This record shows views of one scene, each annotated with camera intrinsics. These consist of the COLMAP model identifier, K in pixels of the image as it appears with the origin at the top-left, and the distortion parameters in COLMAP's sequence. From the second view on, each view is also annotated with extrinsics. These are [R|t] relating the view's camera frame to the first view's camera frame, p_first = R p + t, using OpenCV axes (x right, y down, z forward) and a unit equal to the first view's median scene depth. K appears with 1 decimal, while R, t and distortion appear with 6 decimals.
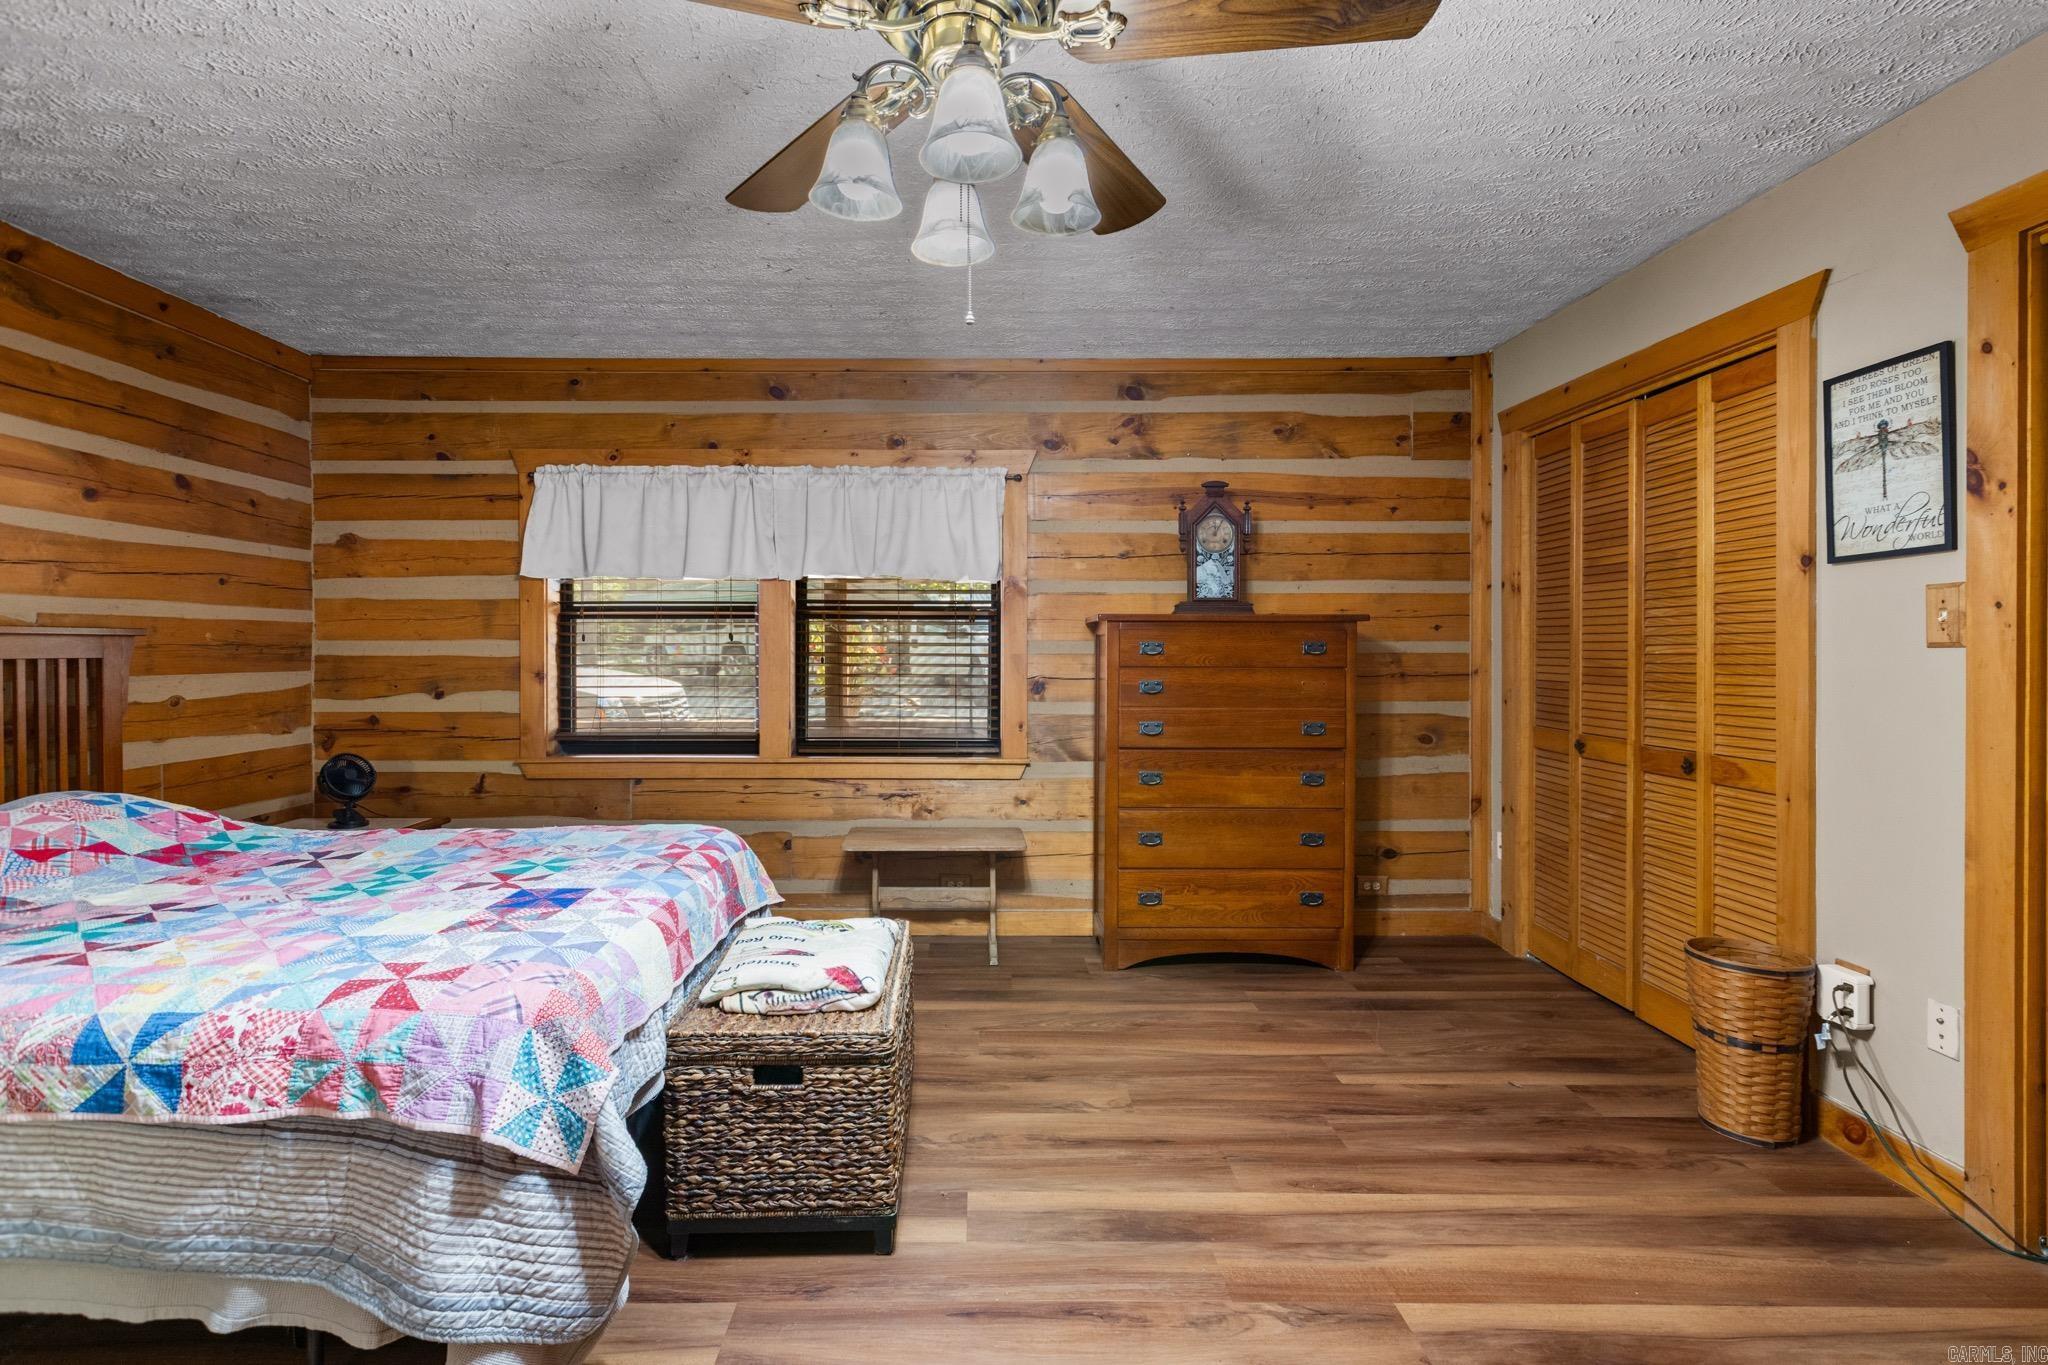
lens RADIAL K [[965.7, 0, 984.3], [0, 965.7, 659.8], [0, 0, 1]] dist [0.001606, -0.000492]
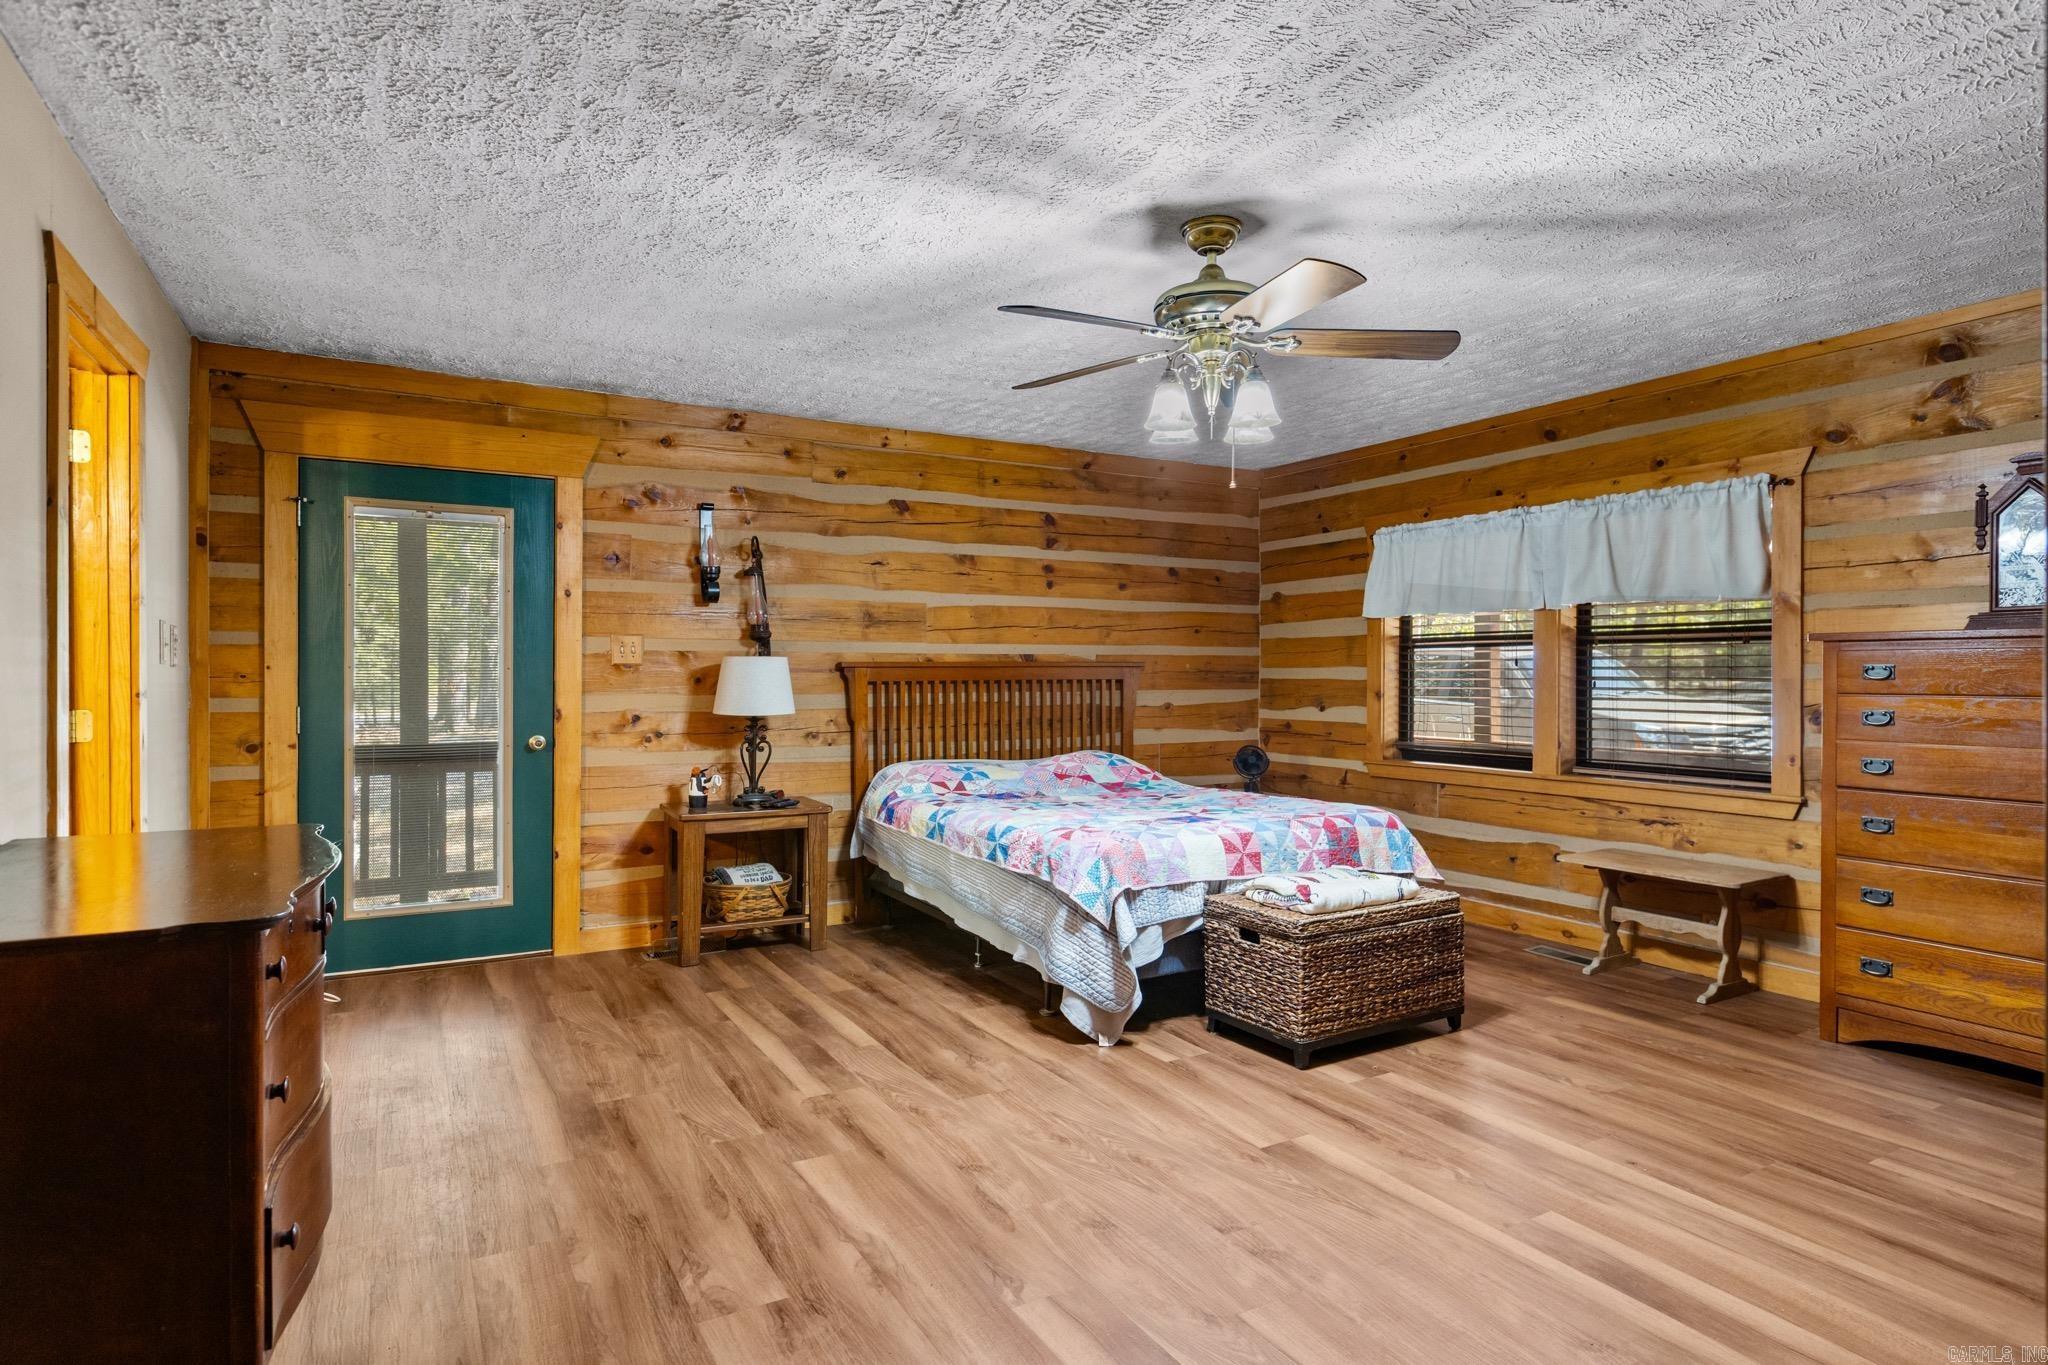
lens RADIAL K [[1128.6, 0, 1009.4], [0, 1128.6, 686.4], [0, 0, 1]] dist [-0.002921, -0.000106]
pose [[0.475921, 0.008369, -0.879448, 0.680195], [-0.008484, 0.999952, 0.004925, 0.002286], [0.879447, 0.005117, 0.475969, -0.141445]]
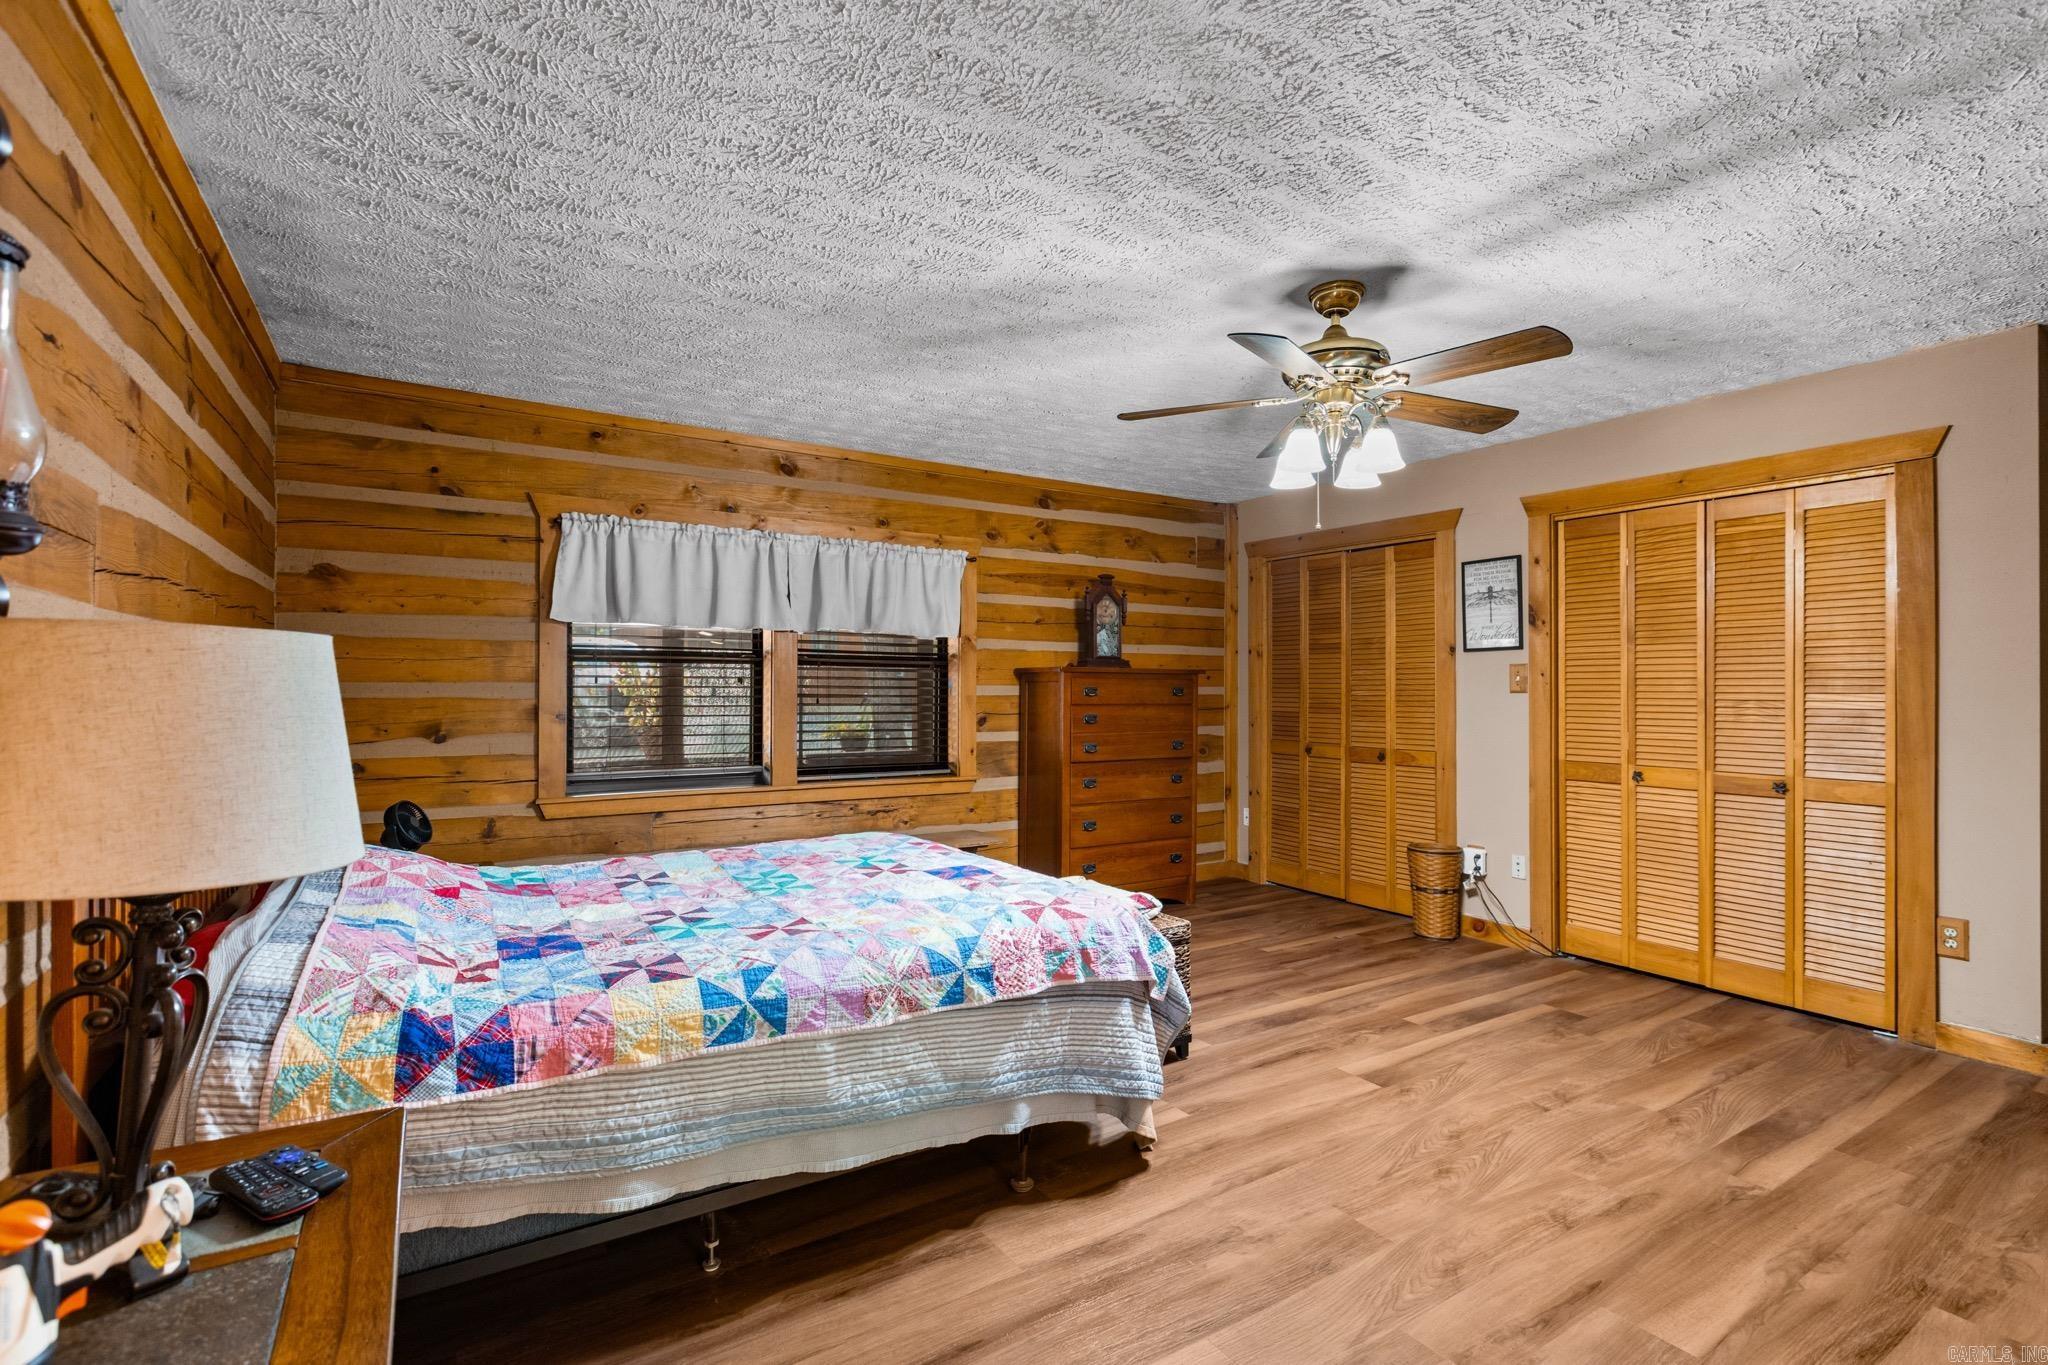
lens RADIAL K [[952.6, 0, 1033.2], [0, 952.6, 686.2], [0, 0, 1]] dist [0.000374, -0.000302]
pose [[0.838180, 0.004289, 0.545376, -0.661722], [0.002741, 0.999923, -0.012077, -0.002961], [-0.545386, 0.011618, 0.838104, -0.128370]]
